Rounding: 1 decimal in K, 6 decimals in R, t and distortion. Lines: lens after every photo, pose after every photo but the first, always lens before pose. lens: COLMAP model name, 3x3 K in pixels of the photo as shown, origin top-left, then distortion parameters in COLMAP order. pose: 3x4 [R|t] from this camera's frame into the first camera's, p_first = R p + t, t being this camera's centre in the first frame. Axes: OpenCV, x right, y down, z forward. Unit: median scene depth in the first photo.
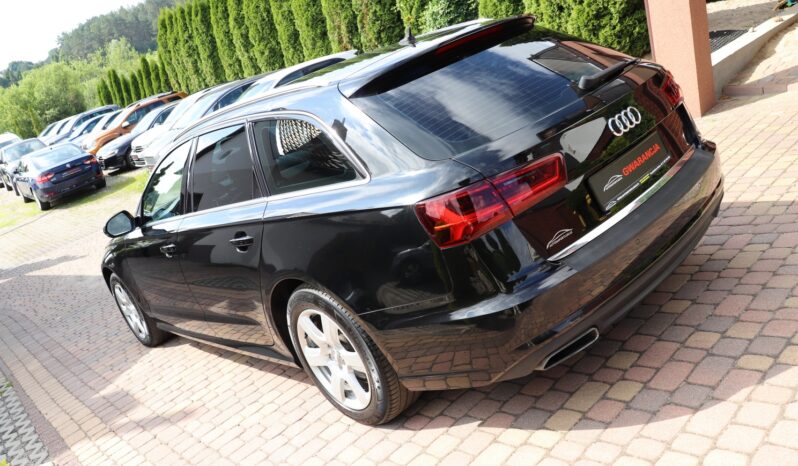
lens RADIAL K [[664.1, 0, 396.6], [0, 664.1, 227.0], [0, 0, 1]] dist [-0.180375, 0.156704]
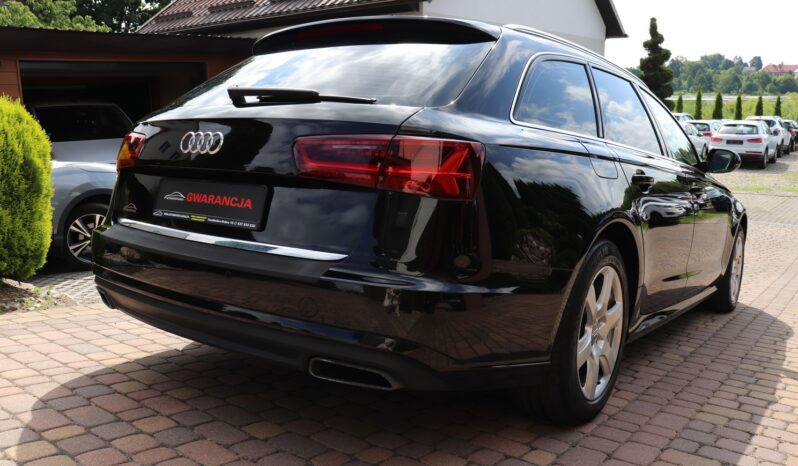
lens RADIAL K [[664.1, 0, 396.6], [0, 664.1, 227.0], [0, 0, 1]] dist [-0.180375, 0.156704]
pose [[0.178788, 0.425469, -0.887136, 1.227646], [-0.372286, 0.863879, 0.339287, -0.462713], [0.910735, 0.269608, 0.312847, 1.017716]]
